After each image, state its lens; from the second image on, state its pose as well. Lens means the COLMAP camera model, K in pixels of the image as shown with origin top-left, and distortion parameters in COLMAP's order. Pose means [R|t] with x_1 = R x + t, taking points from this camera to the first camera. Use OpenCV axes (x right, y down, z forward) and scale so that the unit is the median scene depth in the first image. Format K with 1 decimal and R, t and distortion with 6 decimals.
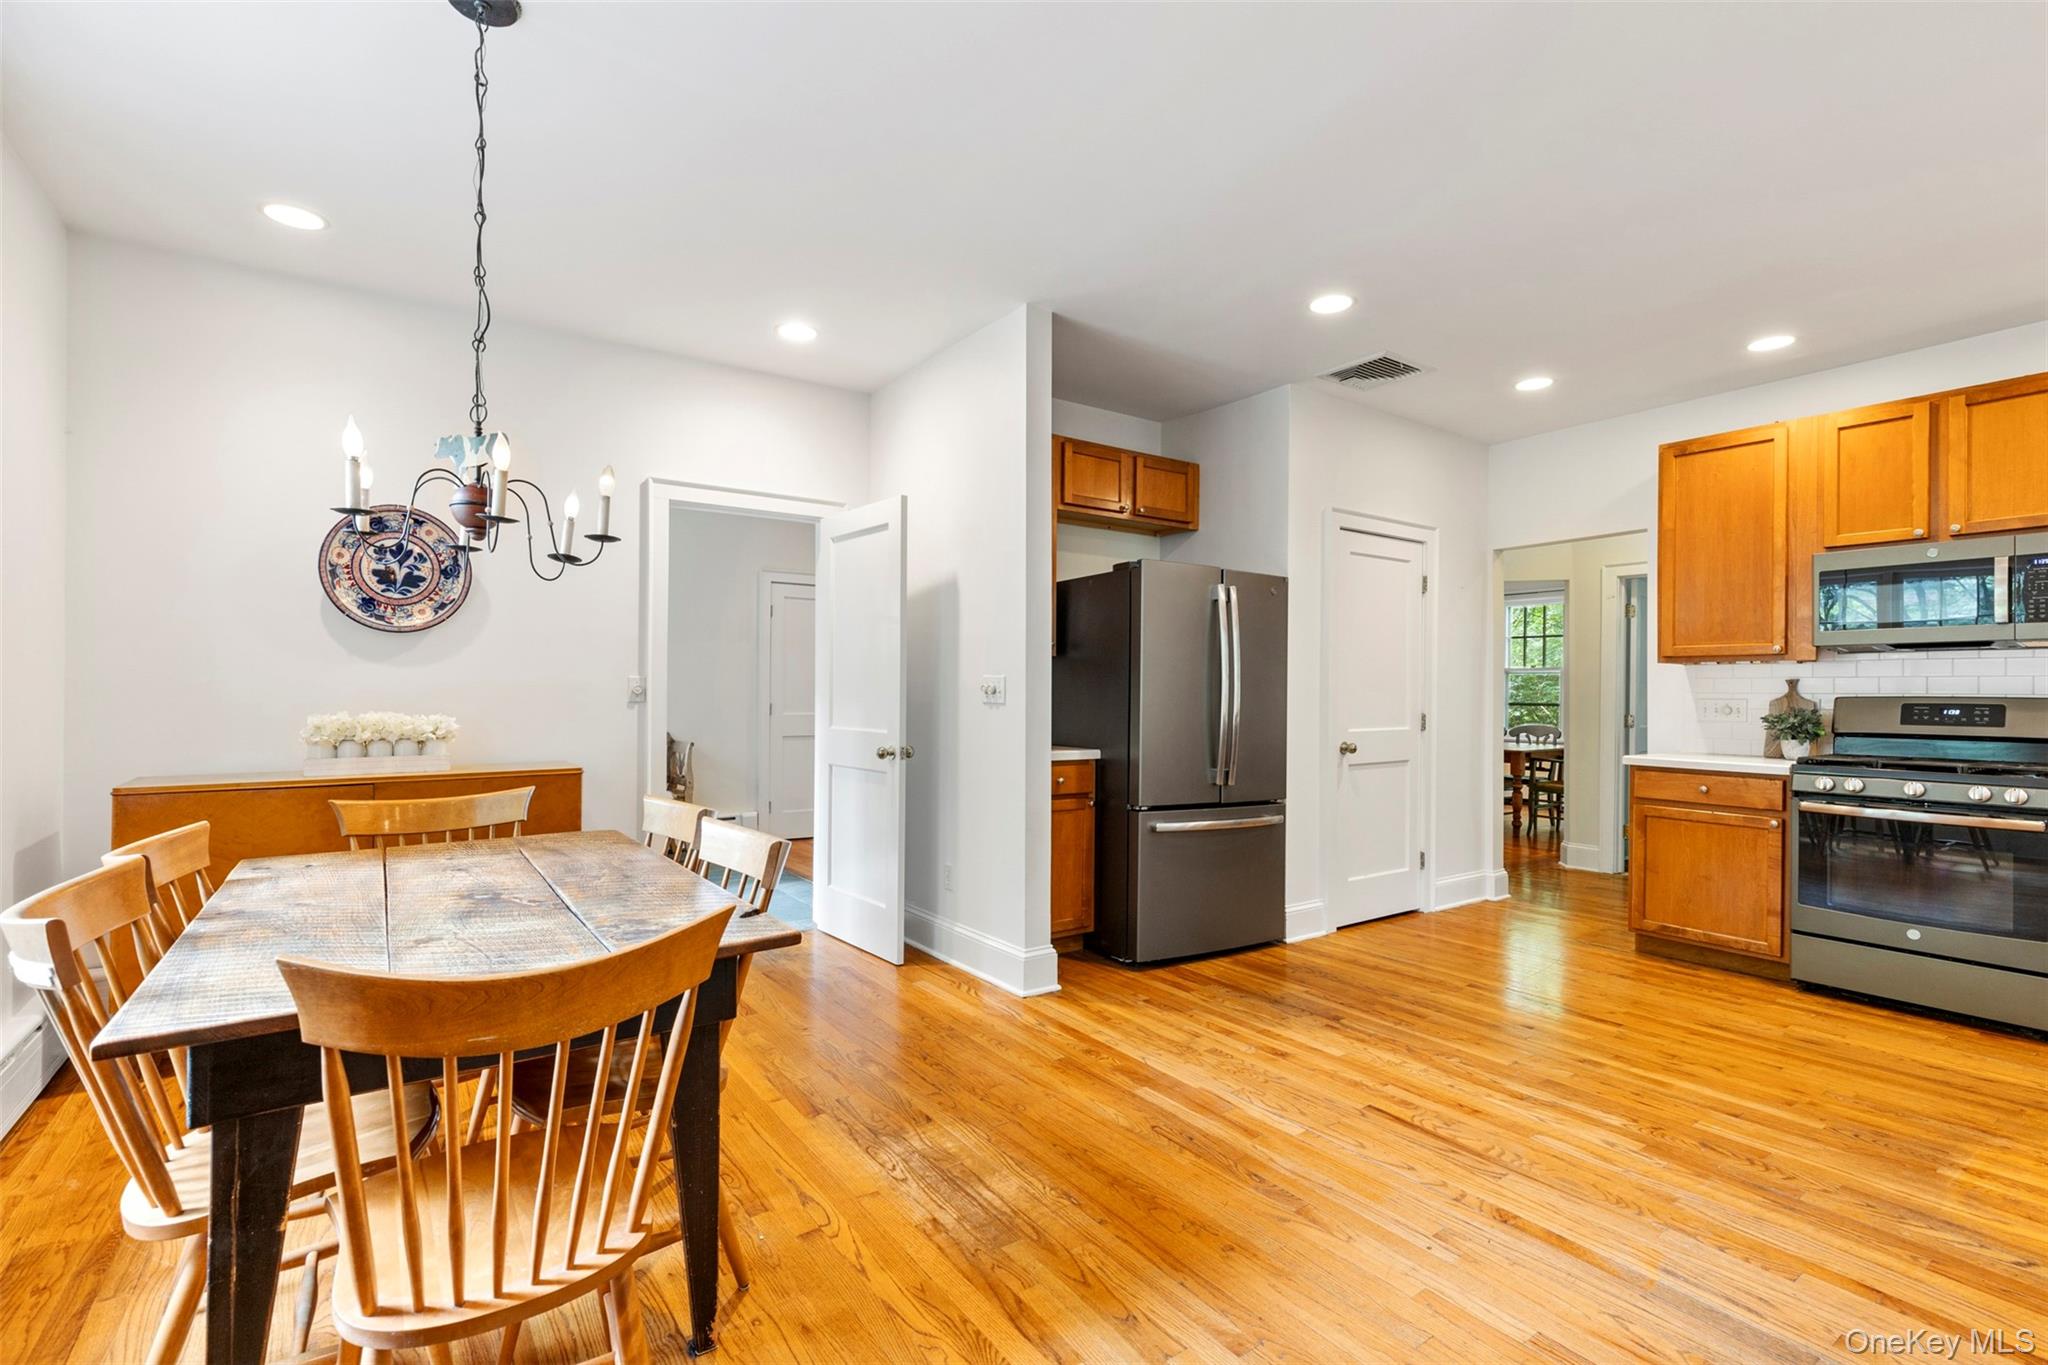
lens RADIAL K [[922.3, 0, 1023.0], [0, 922.3, 689.1], [0, 0, 1]] dist [0.006178, -0.000854]
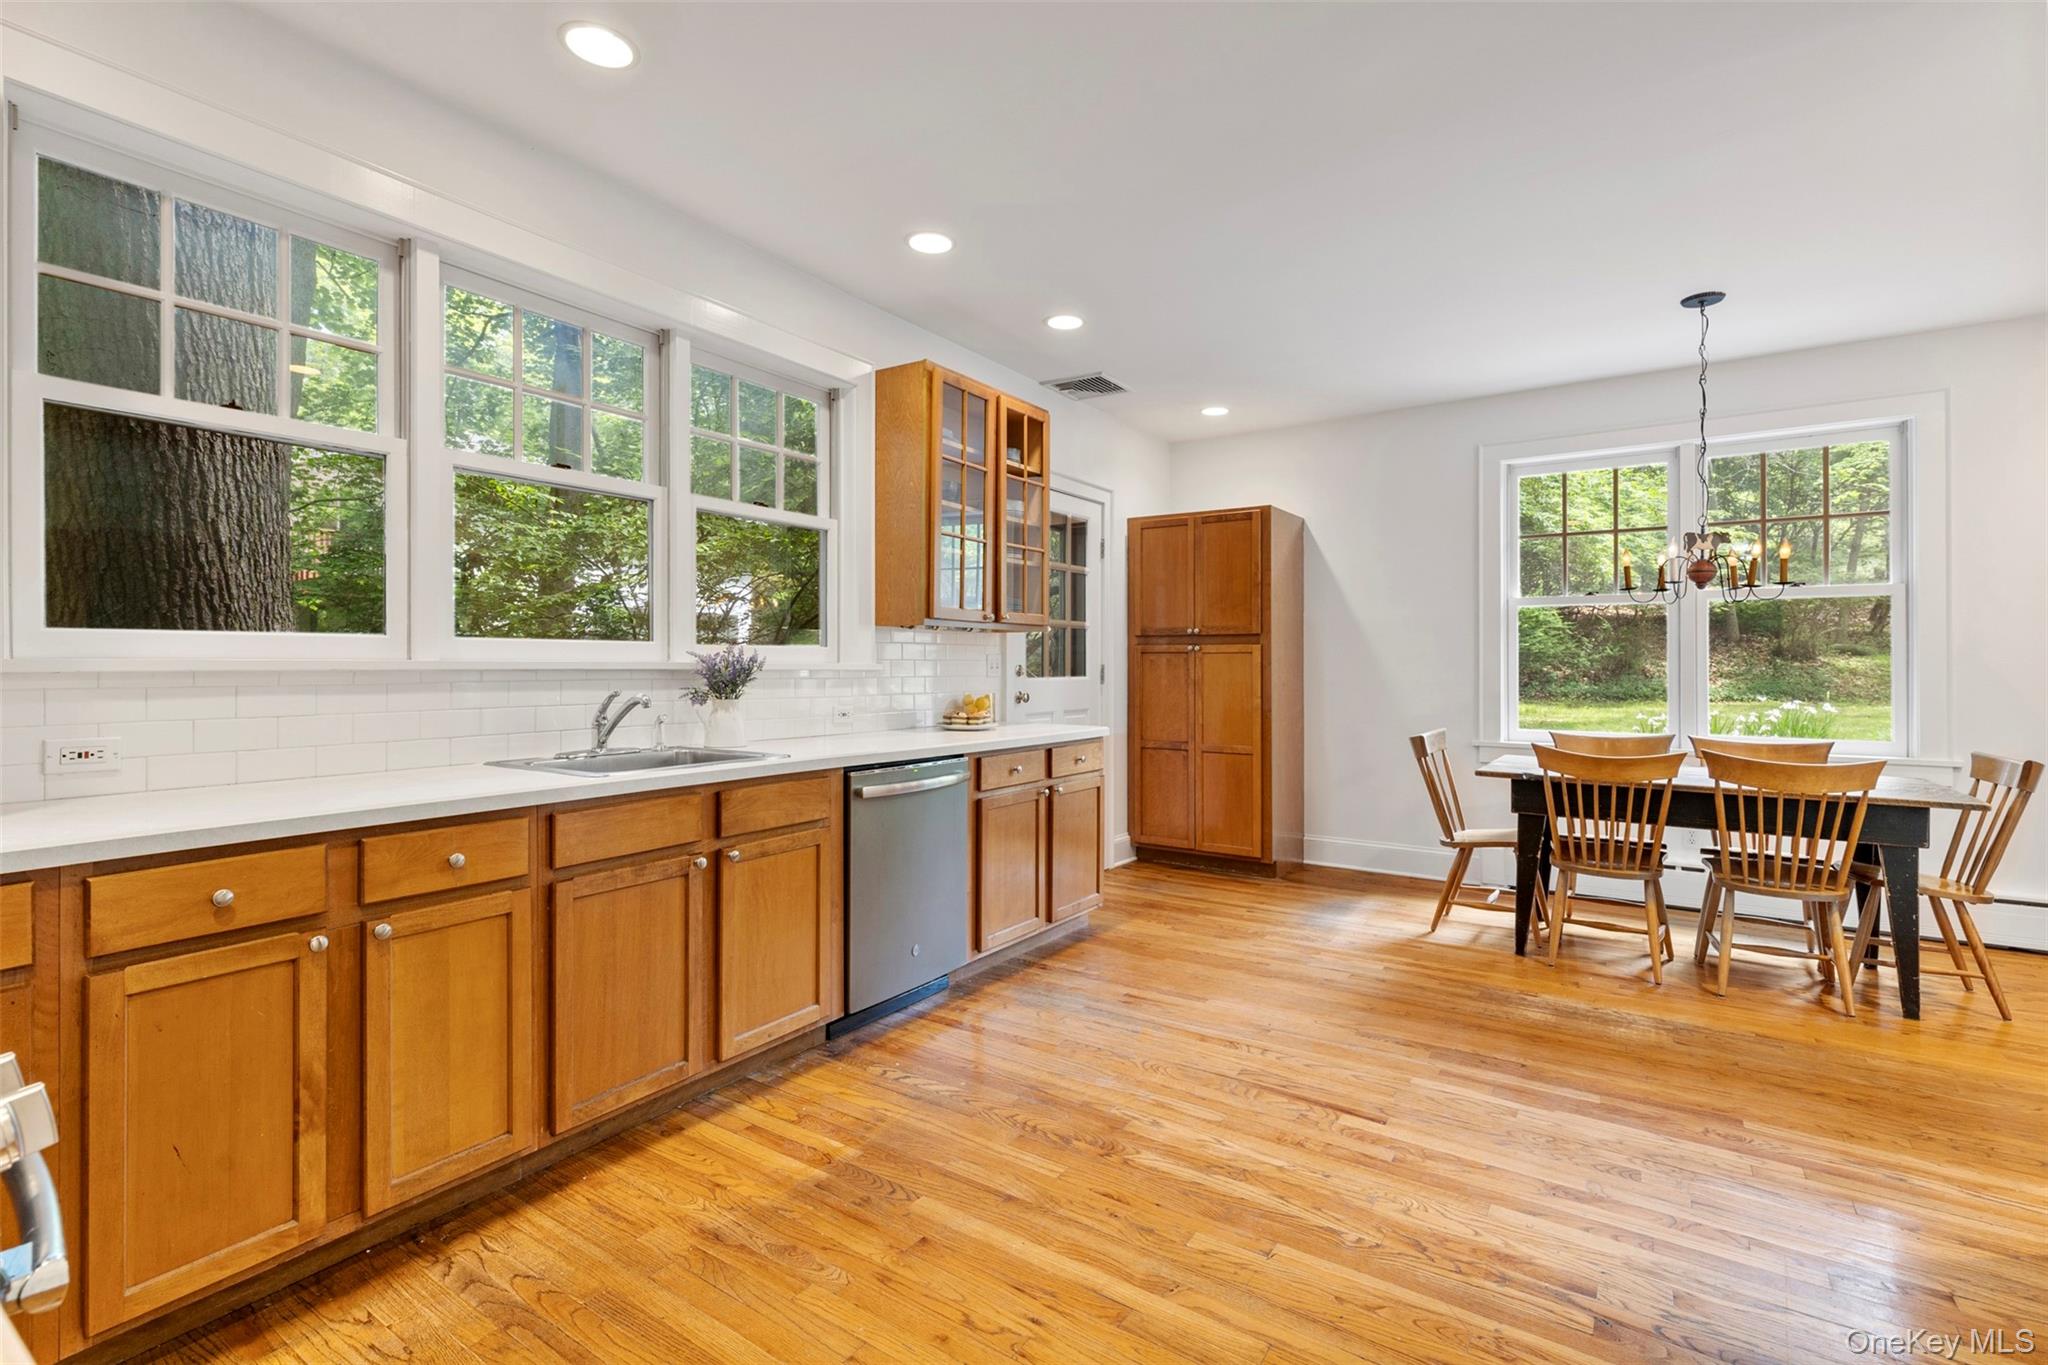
lens RADIAL K [[919.1, 0, 1034.2], [0, 919.1, 656.1], [0, 0, 1]] dist [0.004110, 0.000185]
pose [[-0.932055, -0.013510, -0.362065, 0.765781], [-0.009513, 0.999873, -0.012821, 0.007287], [0.362192, -0.008505, -0.932065, 1.282420]]
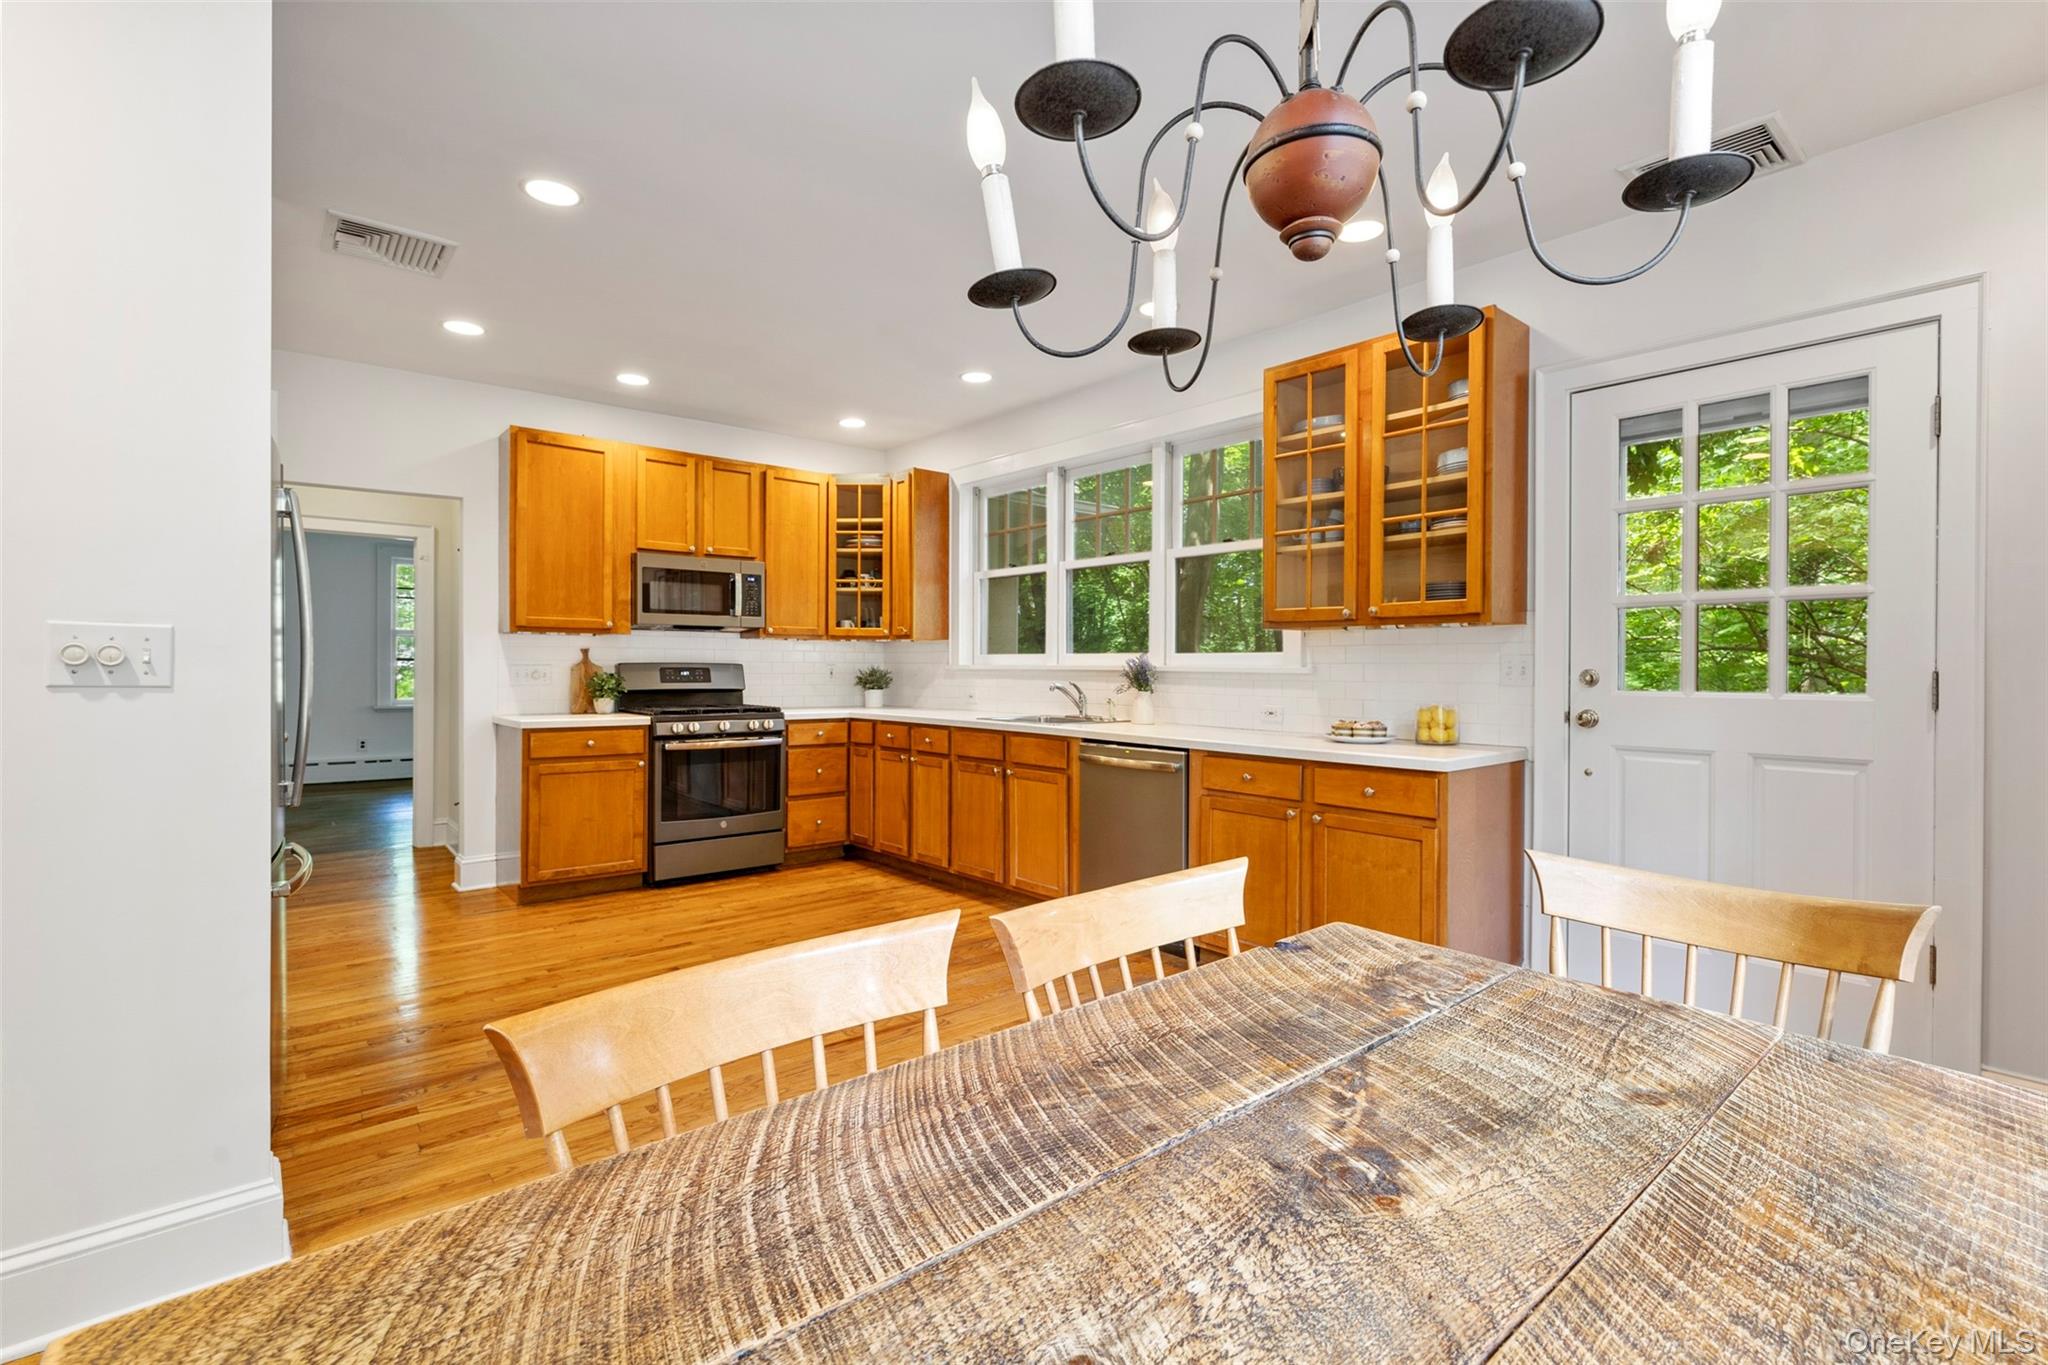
lens RADIAL K [[939.0, 0, 1037.4], [0, 939.0, 671.8], [0, 0, 1]] dist [-0.001824, -0.000364]
pose [[-0.109650, -0.016013, 0.993841, -0.554716], [-0.008936, 0.999846, 0.015124, -0.004963], [-0.993930, -0.007223, -0.109777, 0.649828]]
